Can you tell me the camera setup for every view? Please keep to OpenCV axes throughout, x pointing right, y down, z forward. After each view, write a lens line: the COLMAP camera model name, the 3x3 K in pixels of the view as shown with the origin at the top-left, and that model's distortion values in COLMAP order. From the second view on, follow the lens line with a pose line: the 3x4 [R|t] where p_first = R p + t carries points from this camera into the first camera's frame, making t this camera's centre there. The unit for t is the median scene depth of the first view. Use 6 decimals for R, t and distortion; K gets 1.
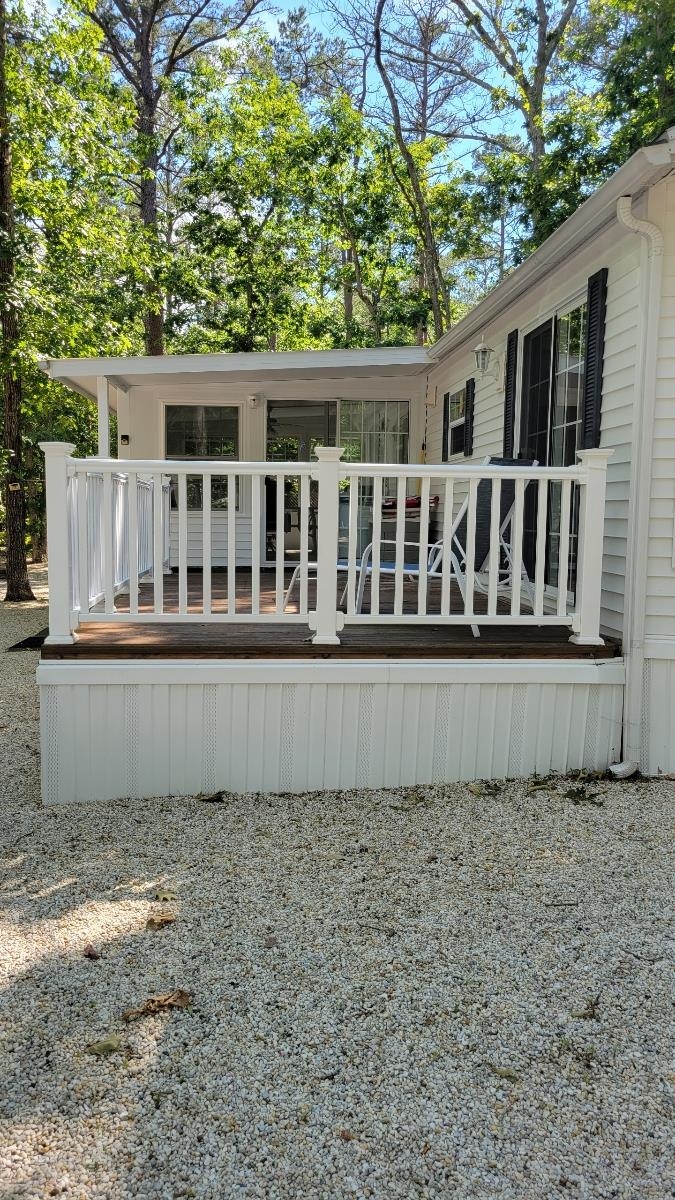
lens RADIAL K [[900.2, 0, 337.9], [0, 900.2, 588.6], [0, 0, 1]] dist [0.053893, -0.032570]
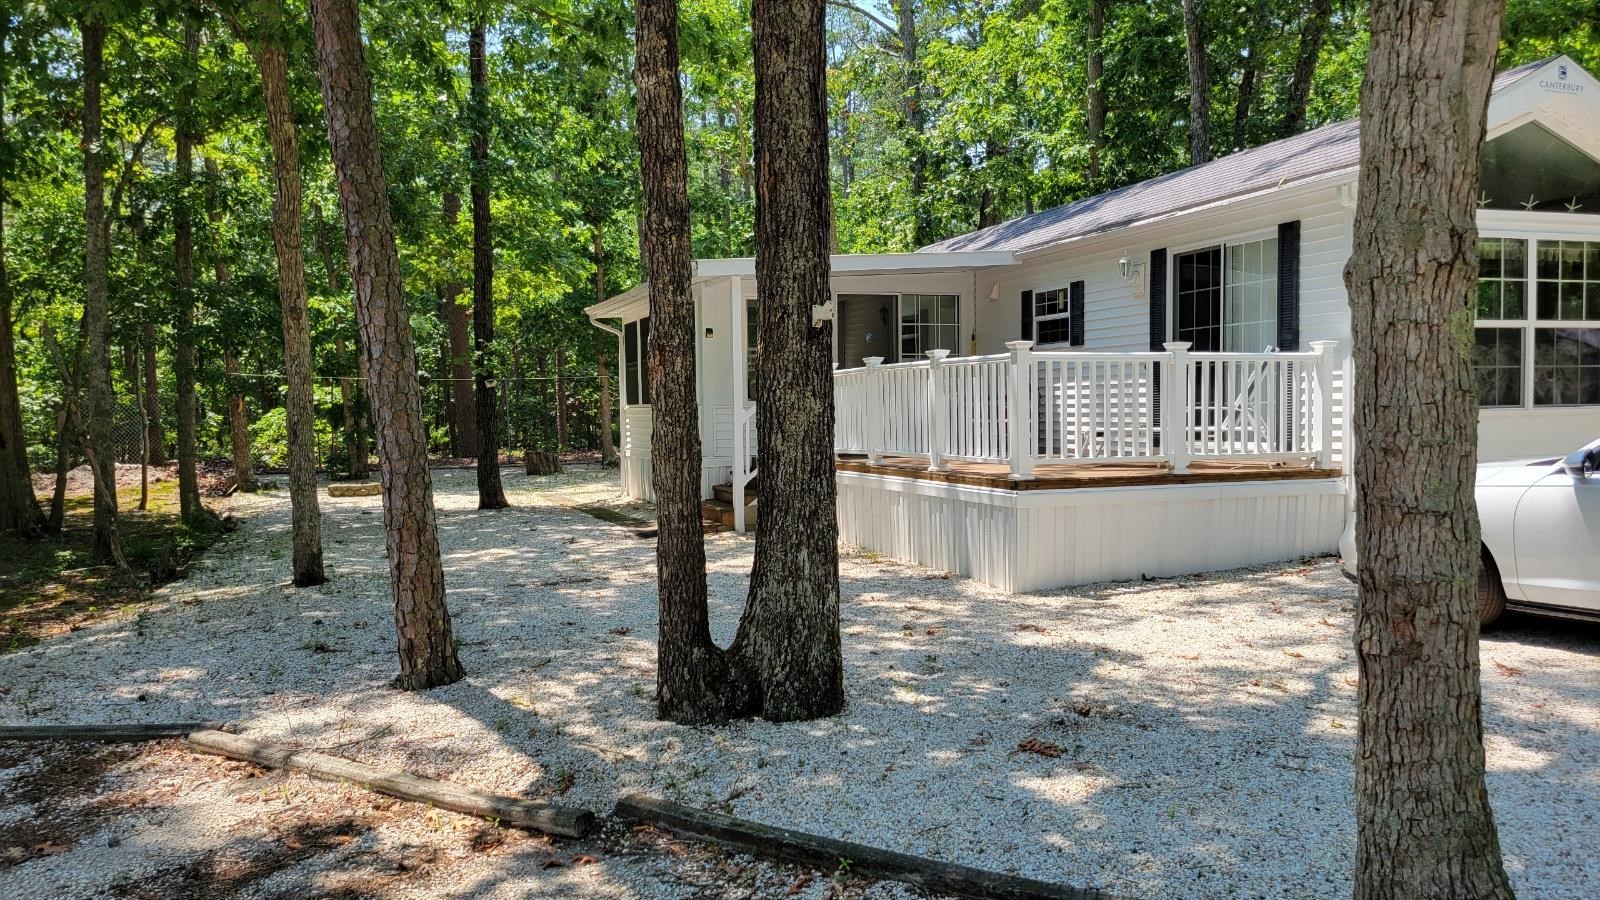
lens RADIAL K [[1200.3, 0, 801.4], [0, 1200.3, 452.2], [0, 0, 1]] dist [0.053893, -0.032570]
pose [[0.961831, -0.032889, 0.271660, -0.406665], [0.047999, 0.997637, -0.049163, 0.033002], [-0.269401, 0.060326, 0.961137, -0.258683]]
